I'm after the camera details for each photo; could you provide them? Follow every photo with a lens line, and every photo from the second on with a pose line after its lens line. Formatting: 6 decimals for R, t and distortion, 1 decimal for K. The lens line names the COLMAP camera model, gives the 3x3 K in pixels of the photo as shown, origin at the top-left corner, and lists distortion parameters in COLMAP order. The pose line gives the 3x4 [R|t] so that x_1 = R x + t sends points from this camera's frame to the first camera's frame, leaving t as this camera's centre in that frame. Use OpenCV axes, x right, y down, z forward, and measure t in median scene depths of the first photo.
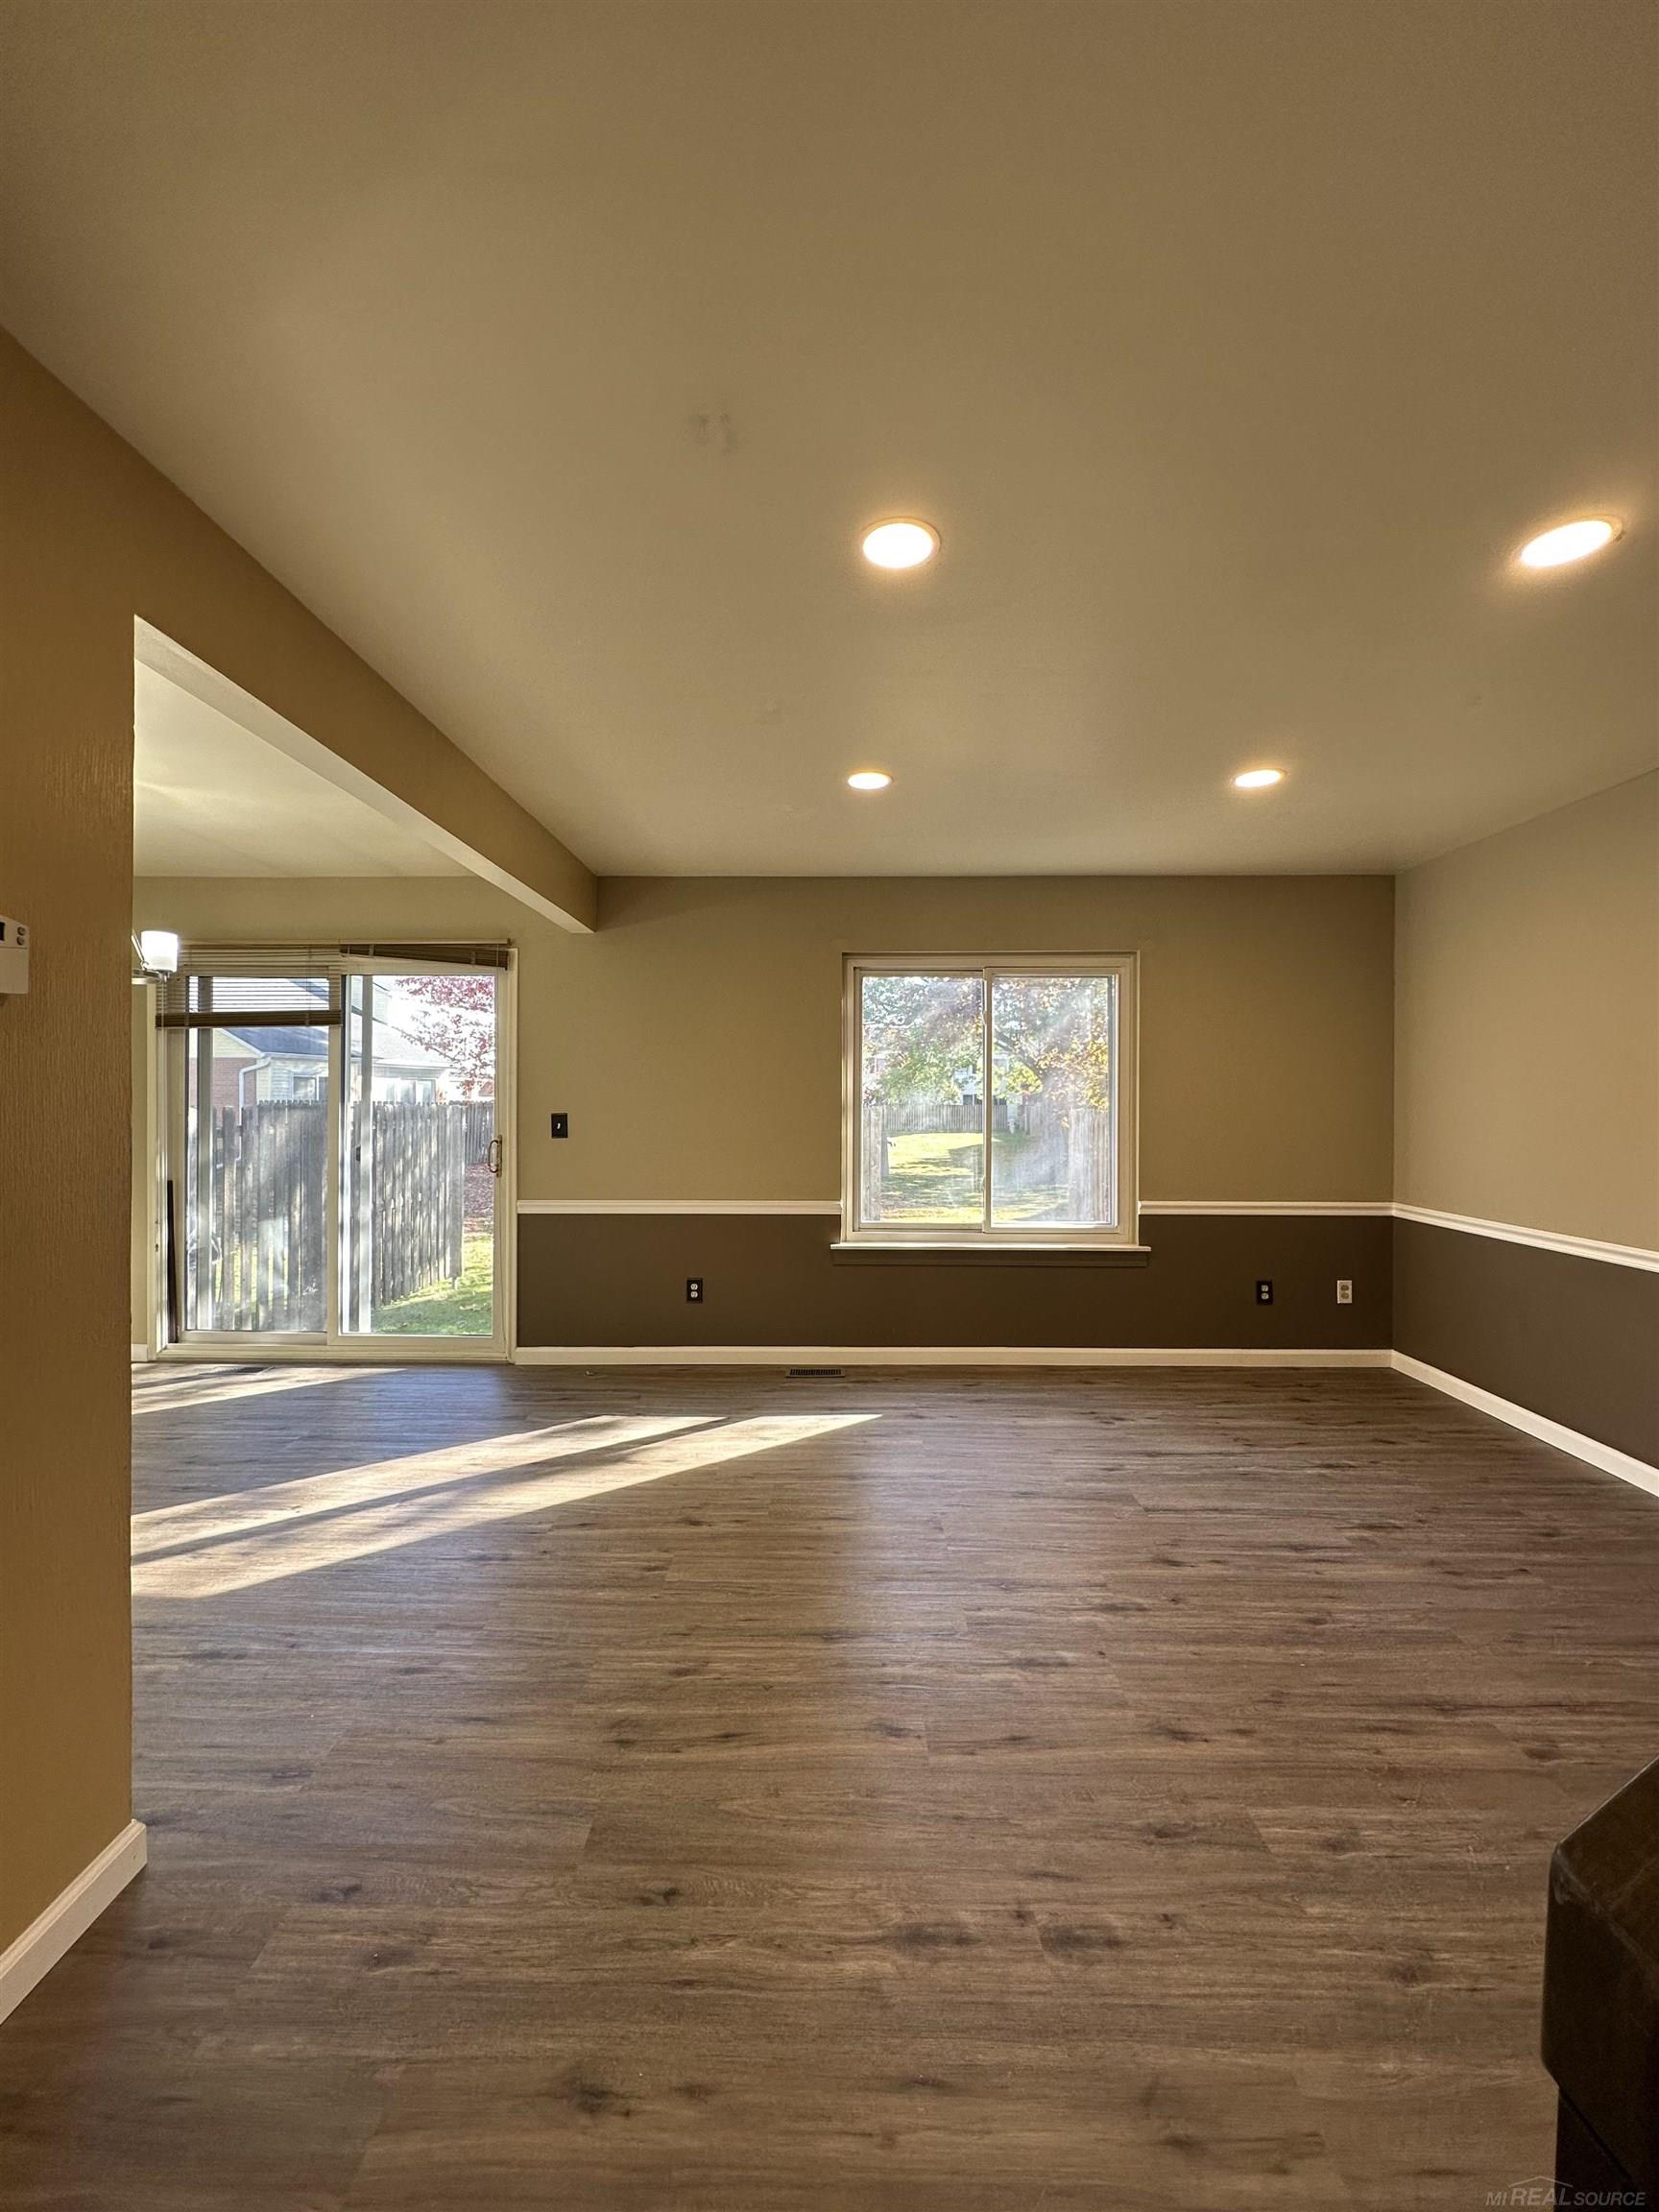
lens RADIAL K [[874.7, 0, 826.3], [0, 874.7, 1096.9], [0, 0, 1]] dist [-0.001281, 0.000554]
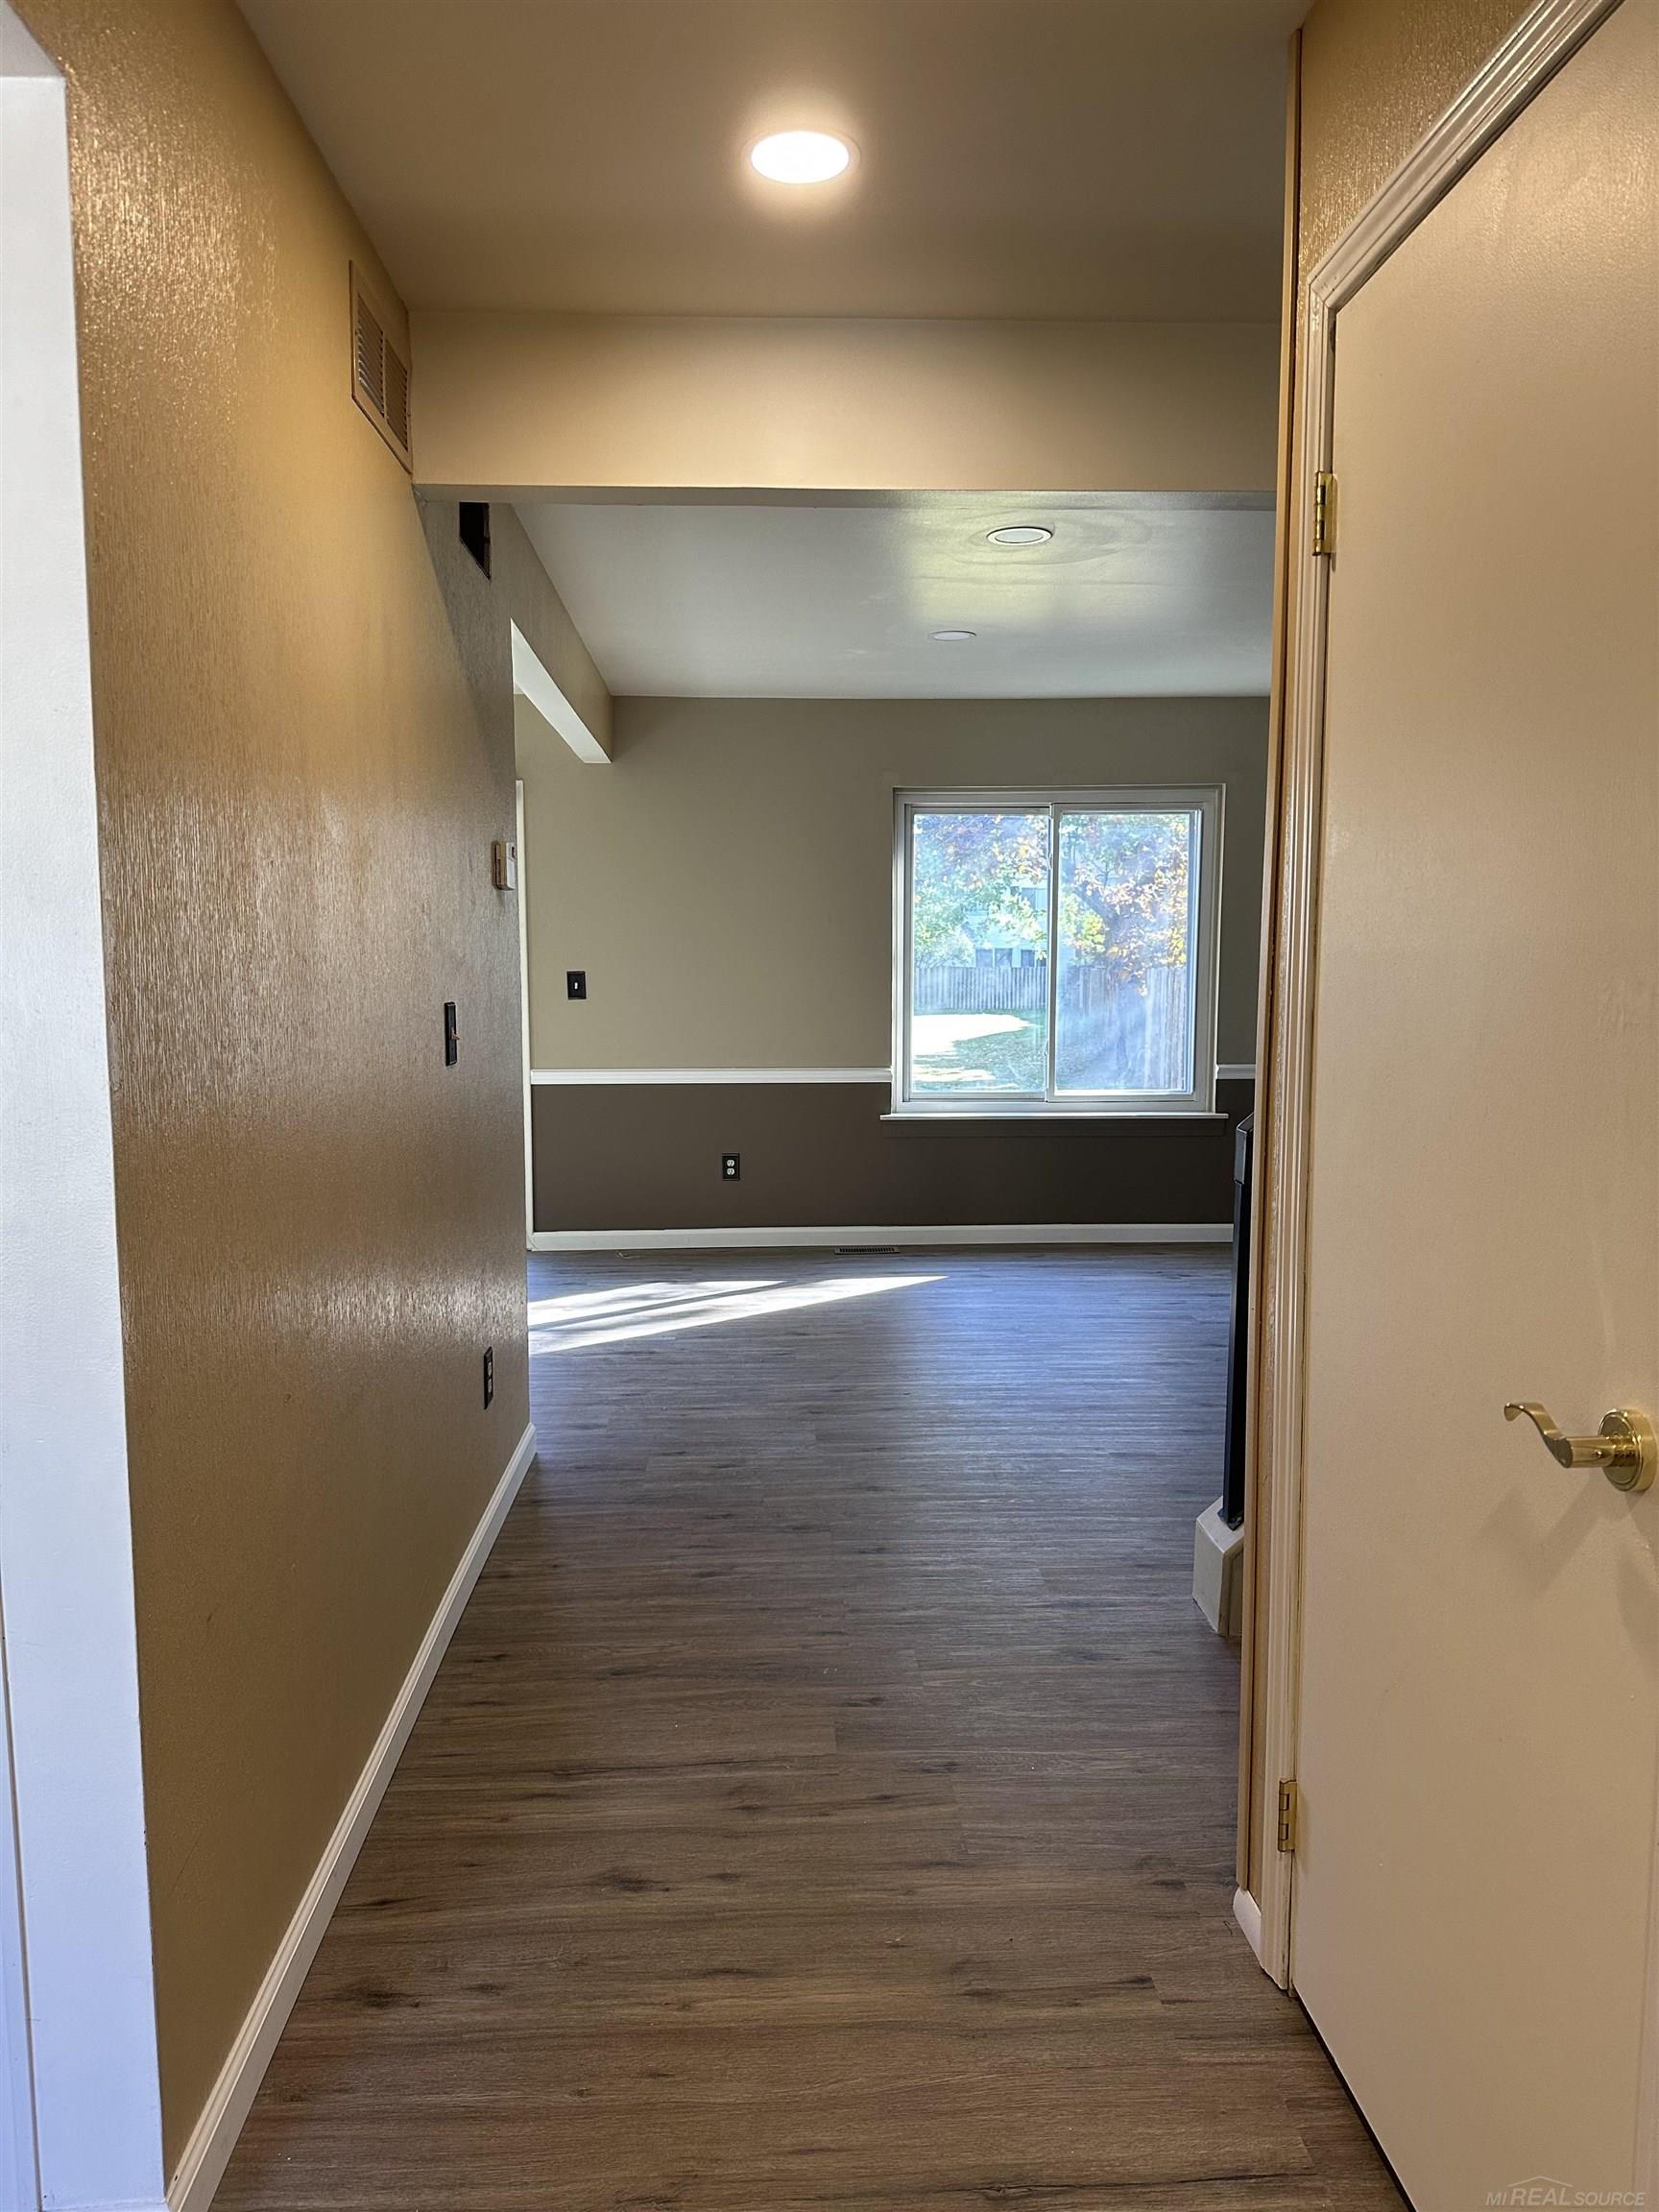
lens RADIAL K [[1522.3, 0, 826.6], [0, 1522.3, 1116.7], [0, 0, 1]] dist [0.057100, 0.001401]
pose [[0.998214, -0.011297, 0.058657, -0.200932], [0.005016, 0.994338, 0.106149, 0.003036], [-0.059524, -0.105665, 0.992619, -0.792463]]
